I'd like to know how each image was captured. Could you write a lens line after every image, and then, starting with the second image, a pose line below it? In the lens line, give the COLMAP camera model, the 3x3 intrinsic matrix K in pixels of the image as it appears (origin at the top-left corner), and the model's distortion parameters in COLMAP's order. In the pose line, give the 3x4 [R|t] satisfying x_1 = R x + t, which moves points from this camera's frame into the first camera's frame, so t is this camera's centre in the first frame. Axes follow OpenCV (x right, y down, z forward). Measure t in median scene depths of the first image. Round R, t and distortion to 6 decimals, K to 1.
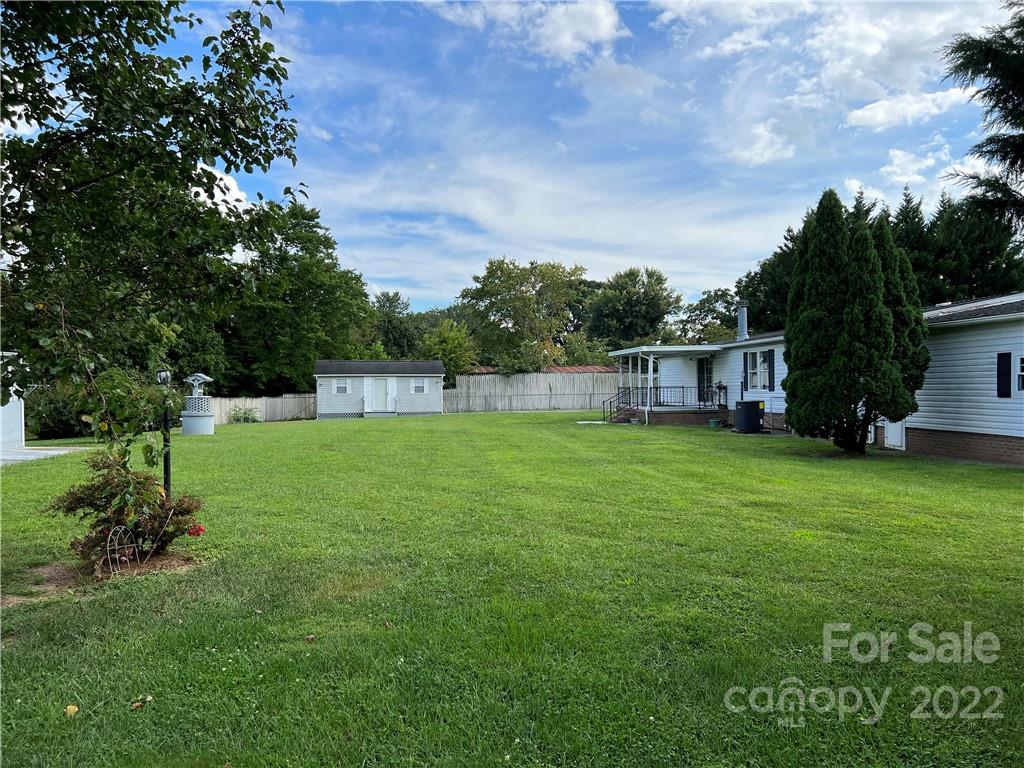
lens RADIAL K [[770.9, 0, 516.9], [0, 770.9, 379.8], [0, 0, 1]] dist [0.072893, -0.082539]
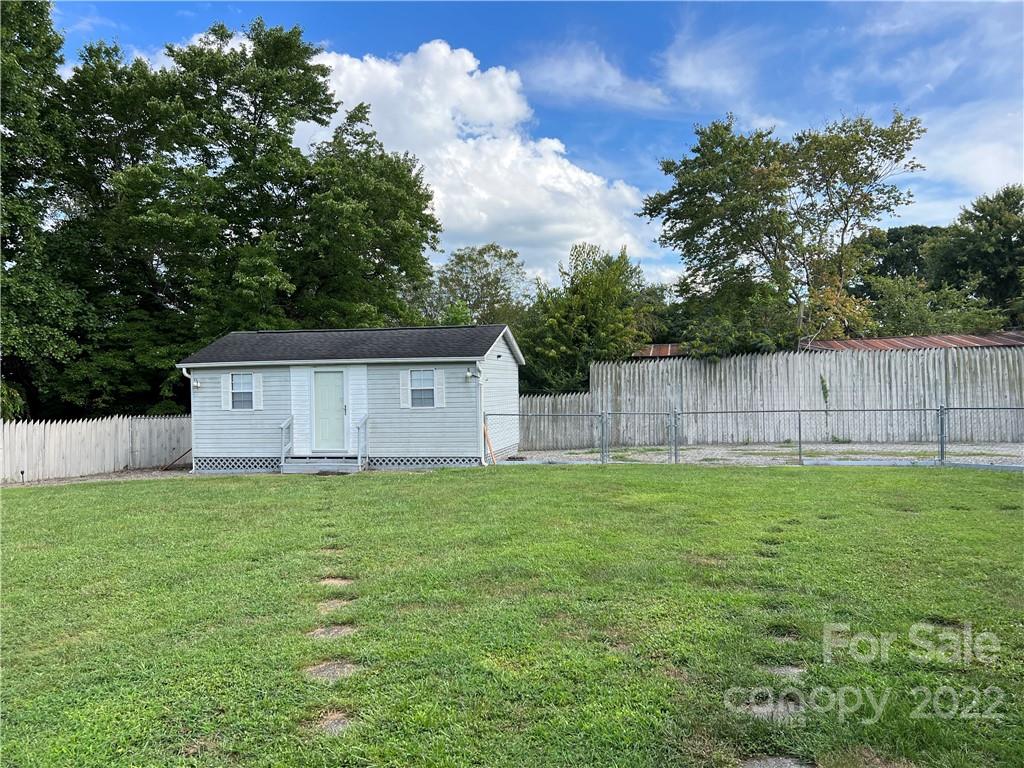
lens RADIAL K [[770.9, 0, 510.5], [0, 770.9, 384.6], [0, 0, 1]] dist [0.072893, -0.082539]
pose [[0.921182, -0.011818, -0.388953, 0.051928], [0.014950, 0.999876, 0.005027, 0.004096], [0.388845, -0.010446, 0.921244, 0.574236]]
